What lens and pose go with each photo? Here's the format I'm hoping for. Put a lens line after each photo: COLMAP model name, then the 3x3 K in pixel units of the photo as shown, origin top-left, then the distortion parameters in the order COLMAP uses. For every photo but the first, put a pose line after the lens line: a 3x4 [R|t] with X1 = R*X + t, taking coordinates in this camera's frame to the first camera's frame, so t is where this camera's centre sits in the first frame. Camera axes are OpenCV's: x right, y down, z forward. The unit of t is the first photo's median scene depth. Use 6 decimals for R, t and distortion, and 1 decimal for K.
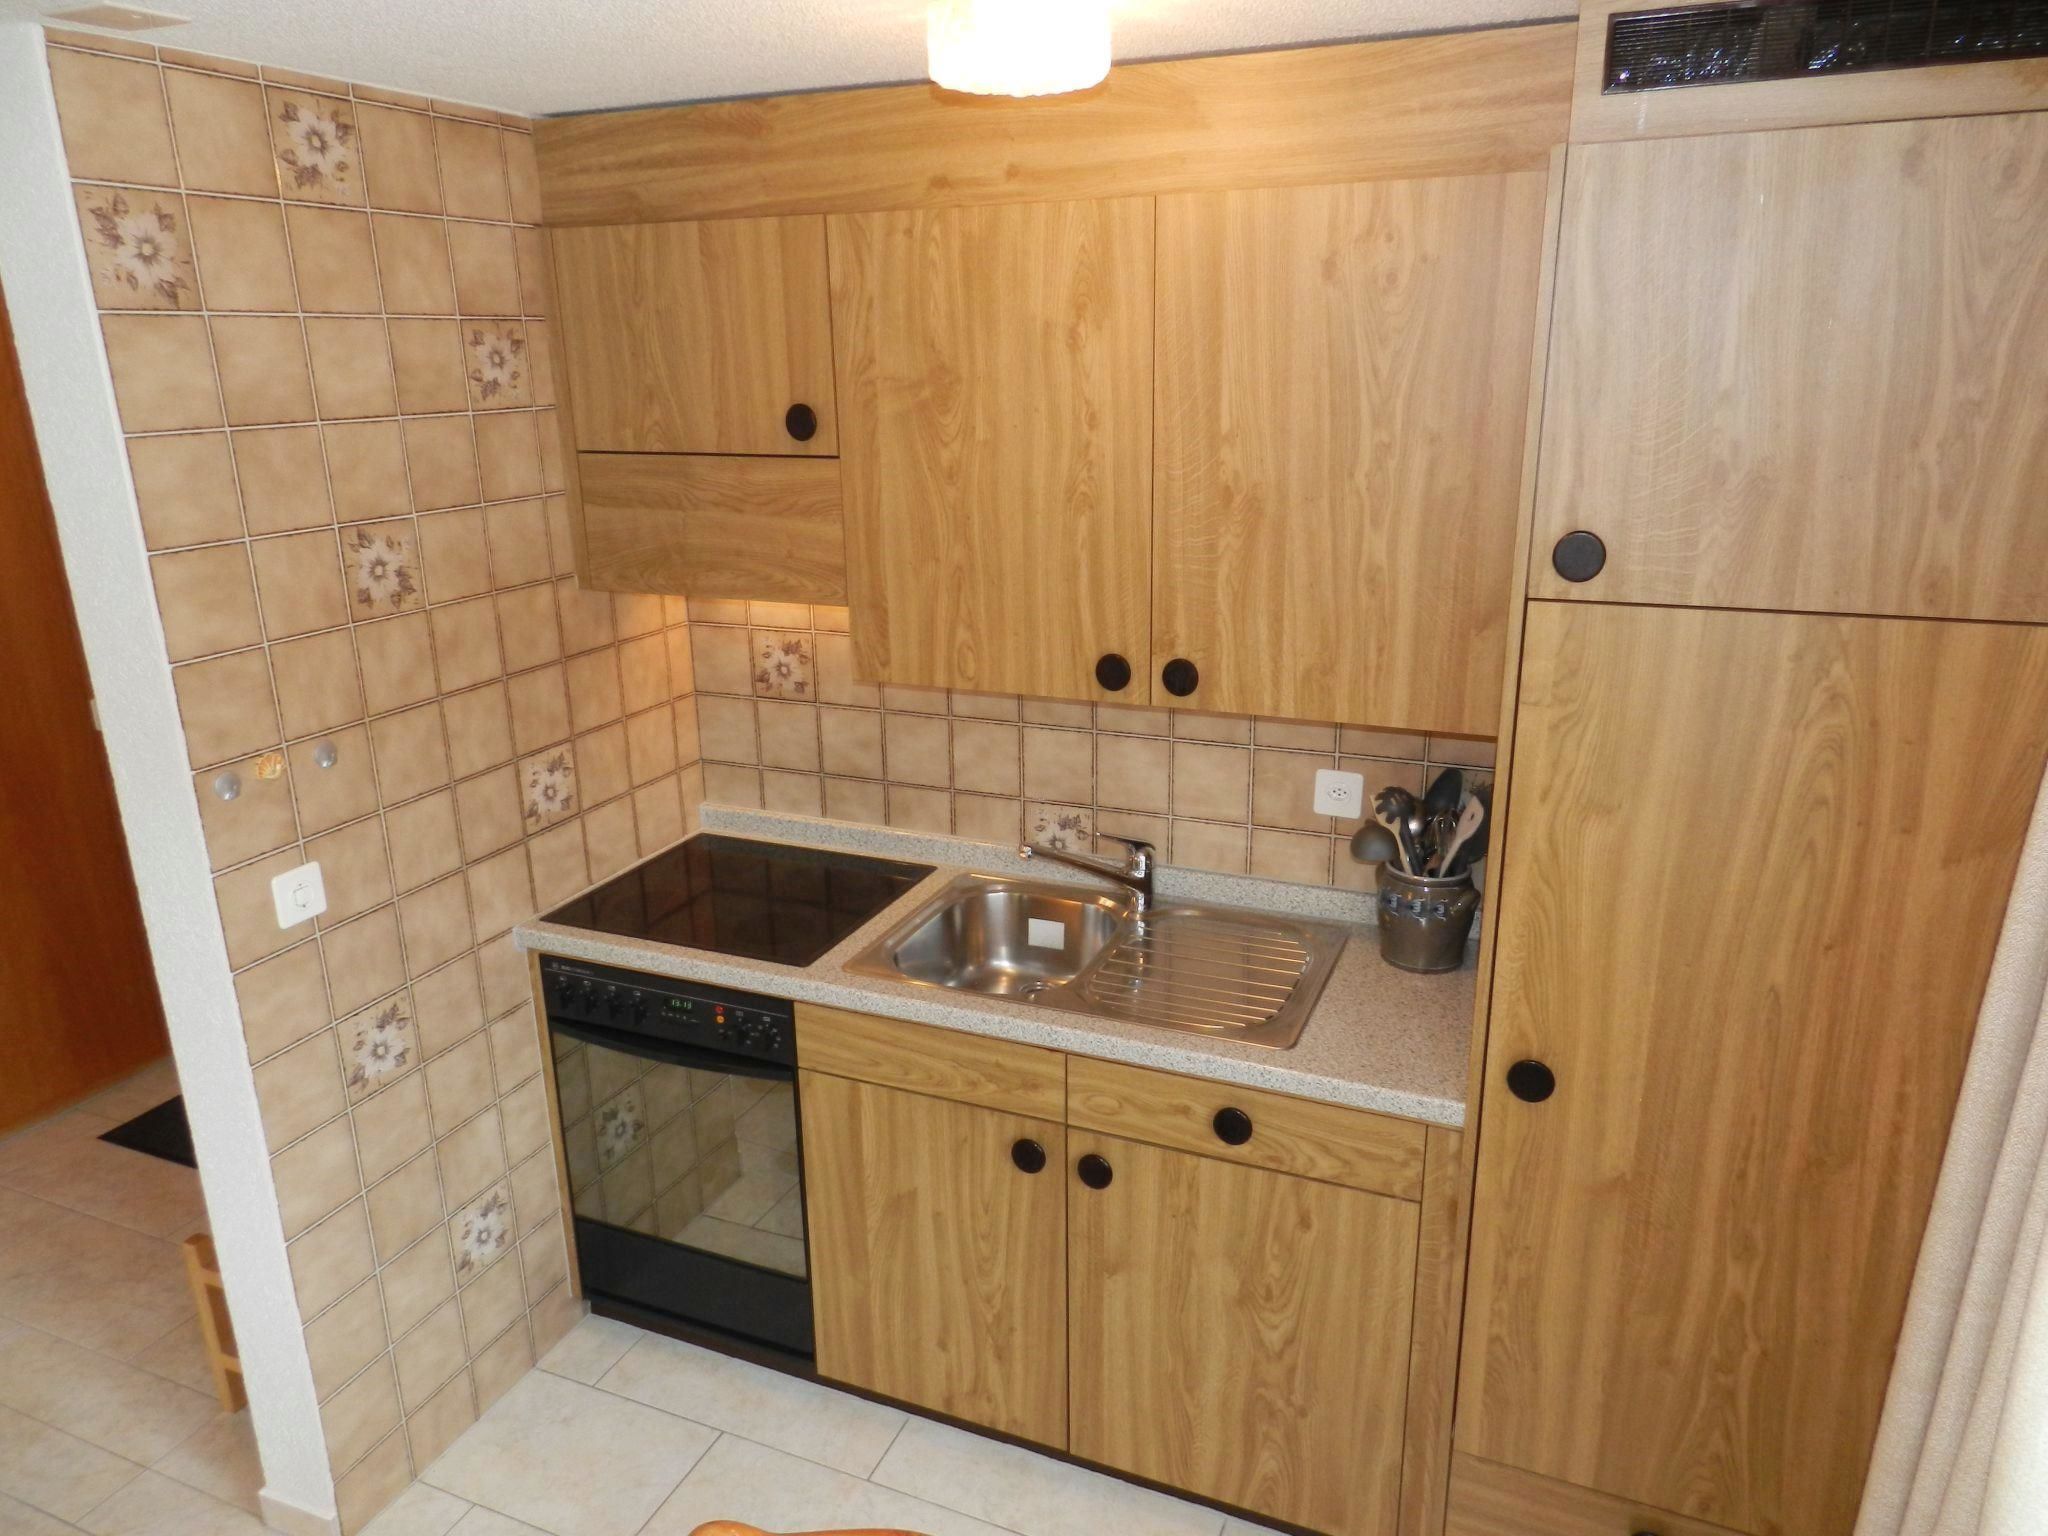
lens RADIAL K [[1383.9, 0, 1024.7], [0, 1383.9, 768.2], [0, 0, 1]] dist [0.017963, -0.005186]
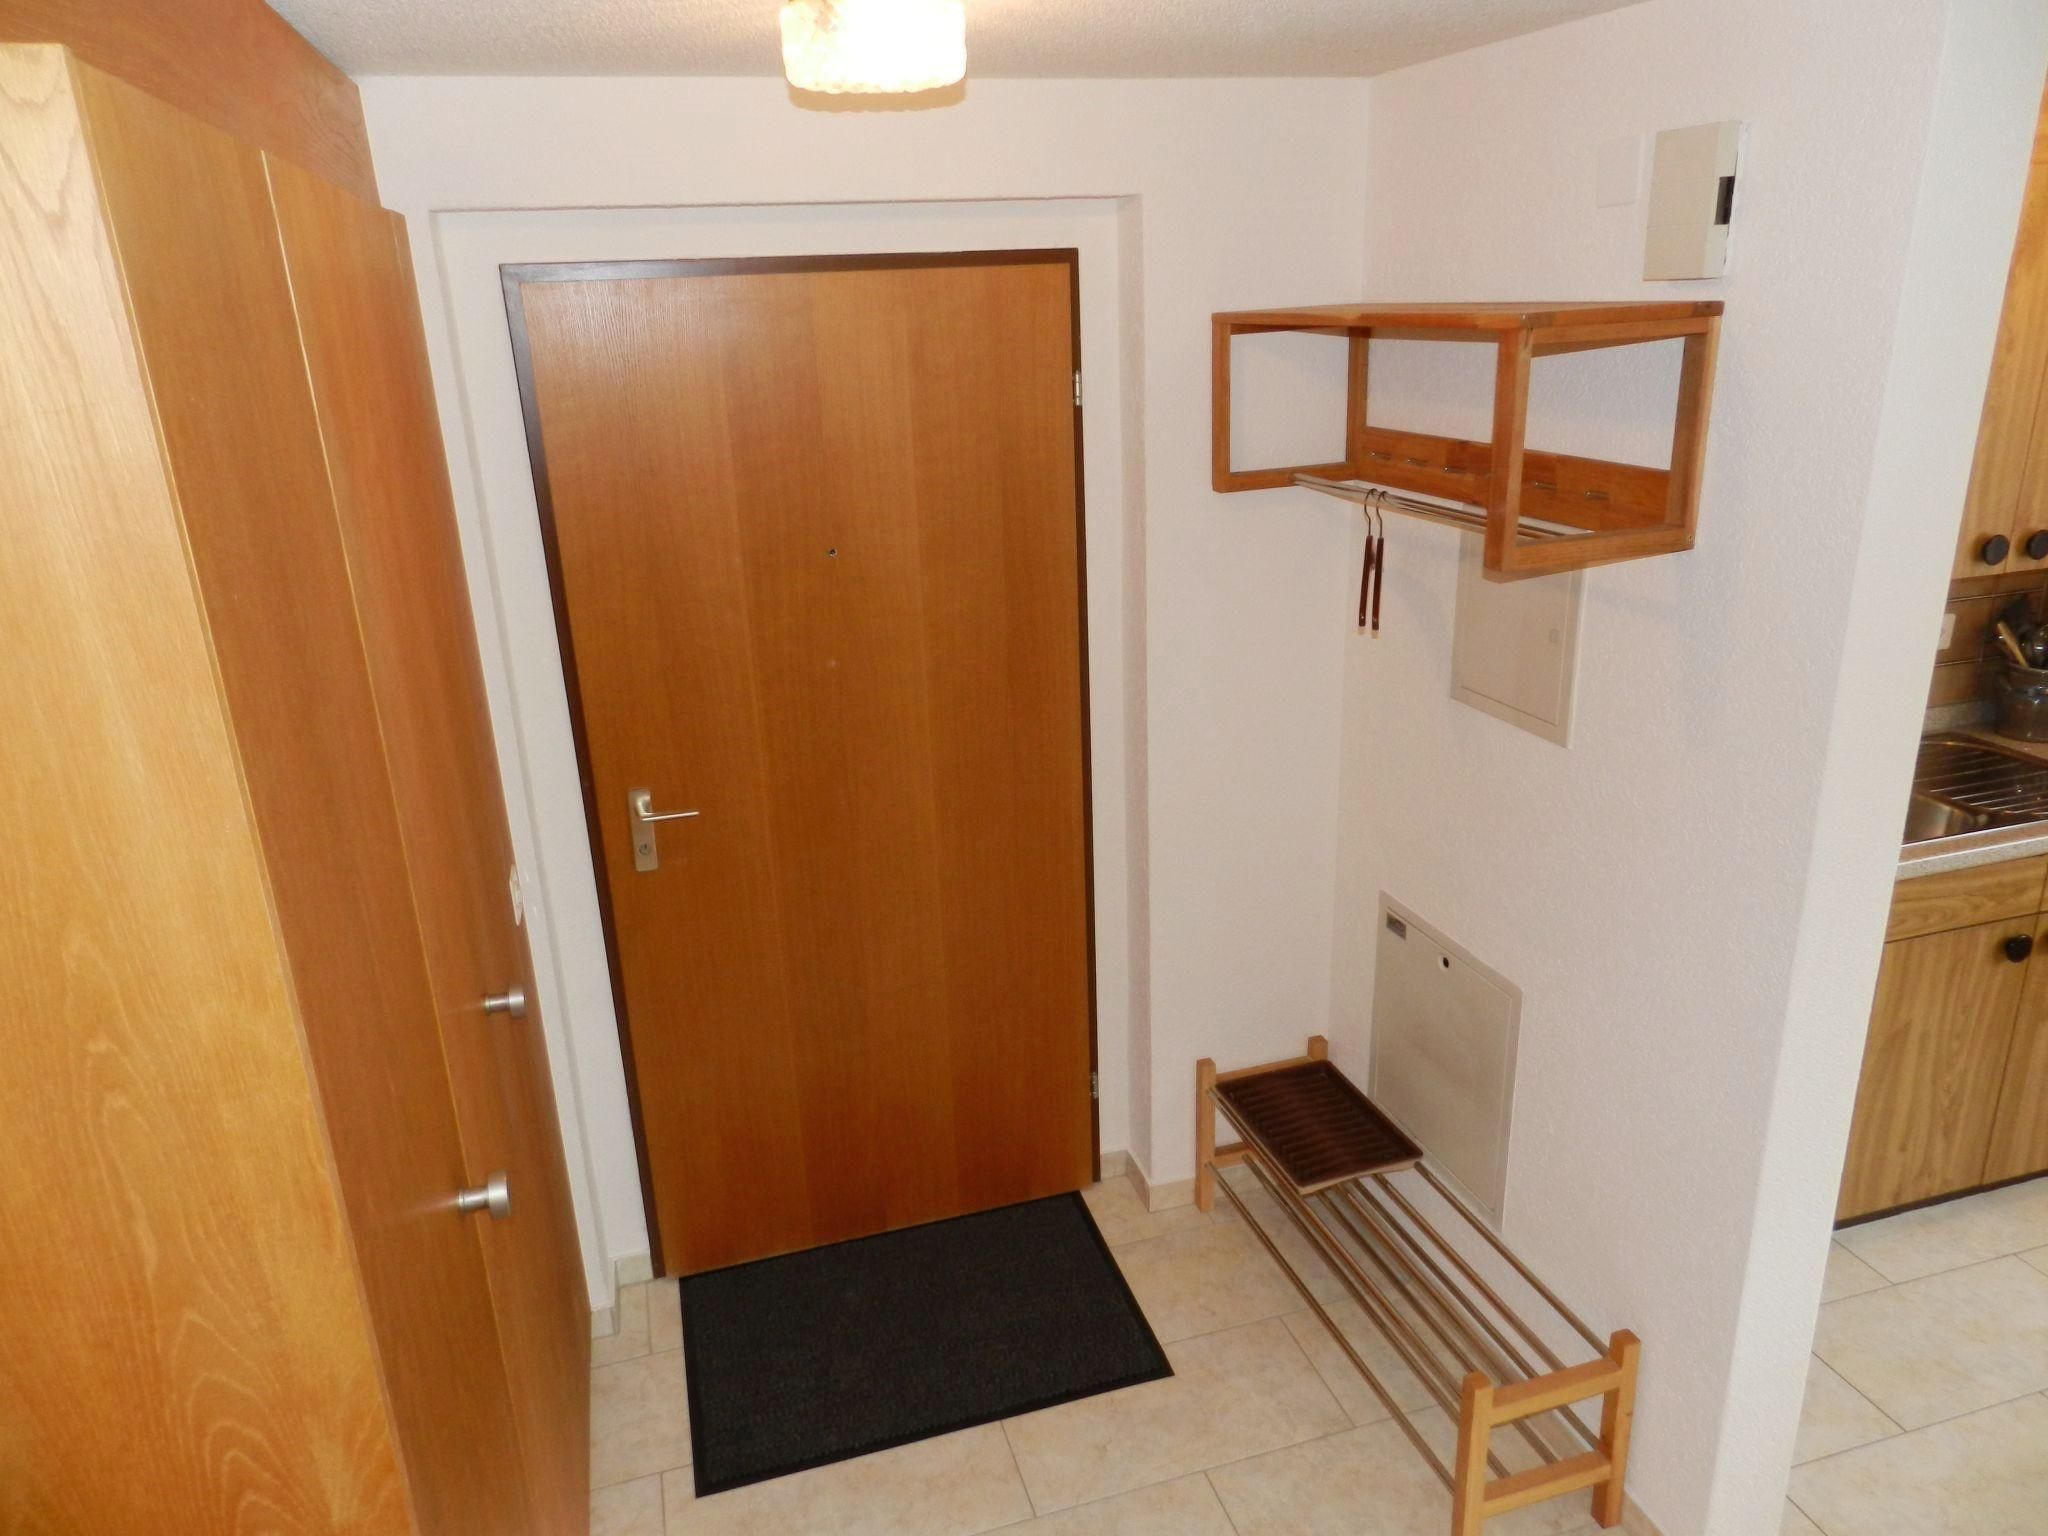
lens RADIAL K [[1383.9, 0, 1024.9], [0, 1383.9, 762.6], [0, 0, 1]] dist [0.017963, -0.005186]
pose [[0.762459, -0.222169, 0.607698, -1.426436], [0.211955, 0.973141, 0.089839, -0.183650], [-0.611336, 0.060306, 0.789070, 0.570245]]
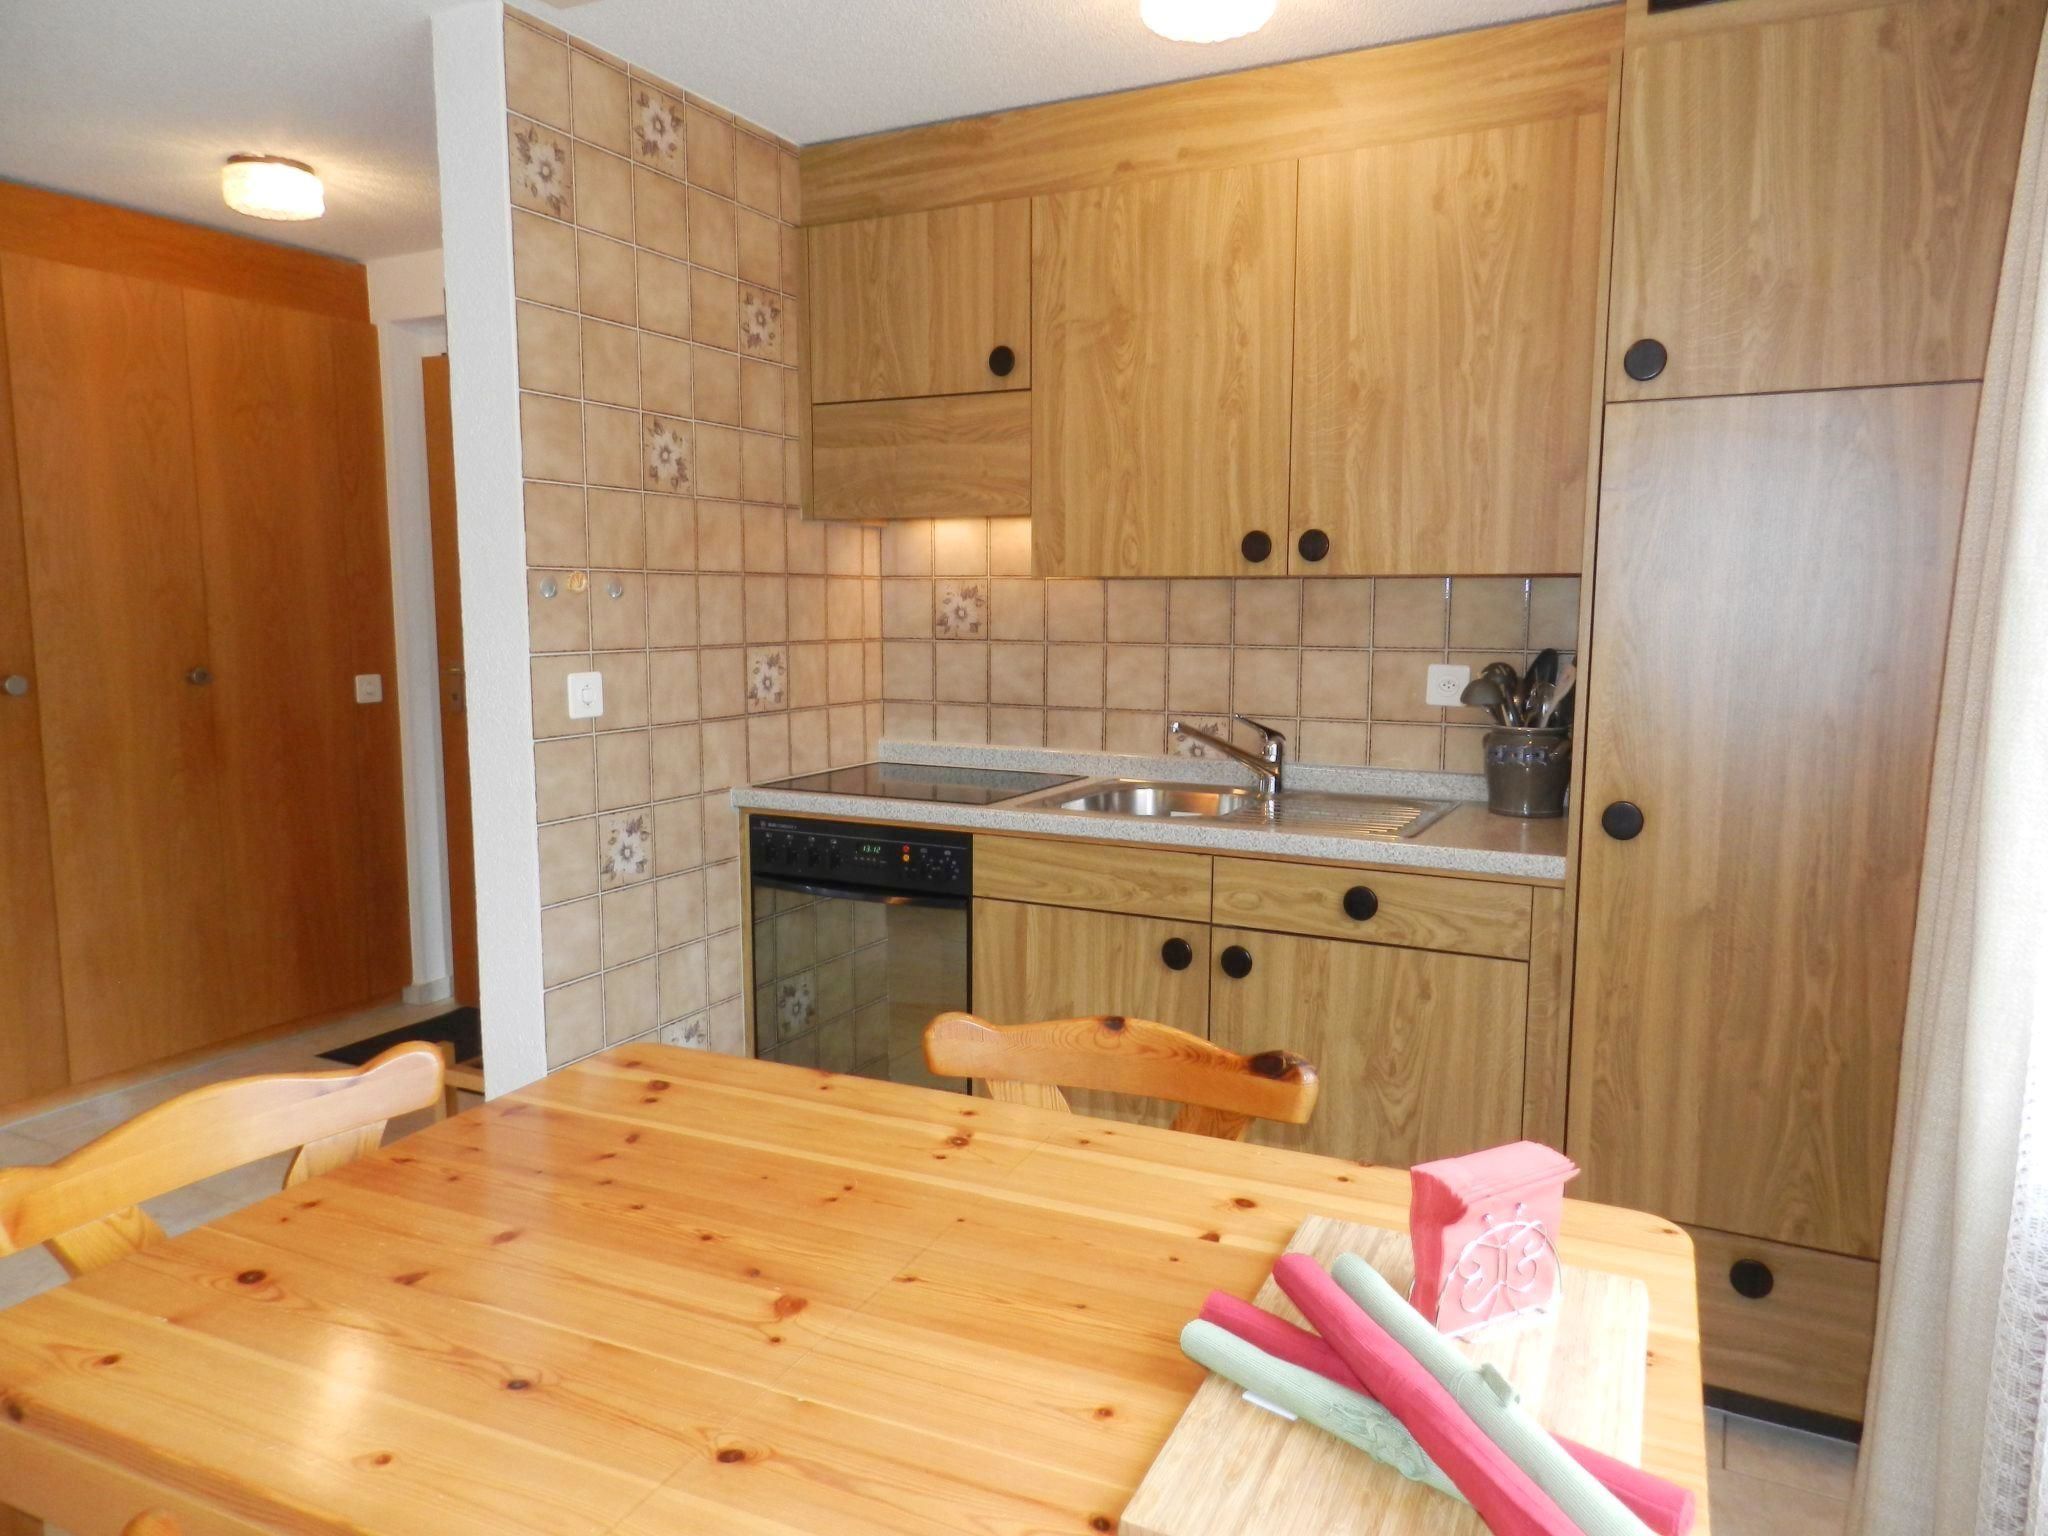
lens RADIAL K [[1383.9, 0, 1024.7], [0, 1383.9, 772.8], [0, 0, 1]] dist [0.017963, -0.005186]
pose [[0.997446, 0.027377, -0.065968, -0.052657], [-0.038416, 0.984281, -0.172383, 0.344887], [0.060212, 0.174477, 0.982819, -0.158942]]
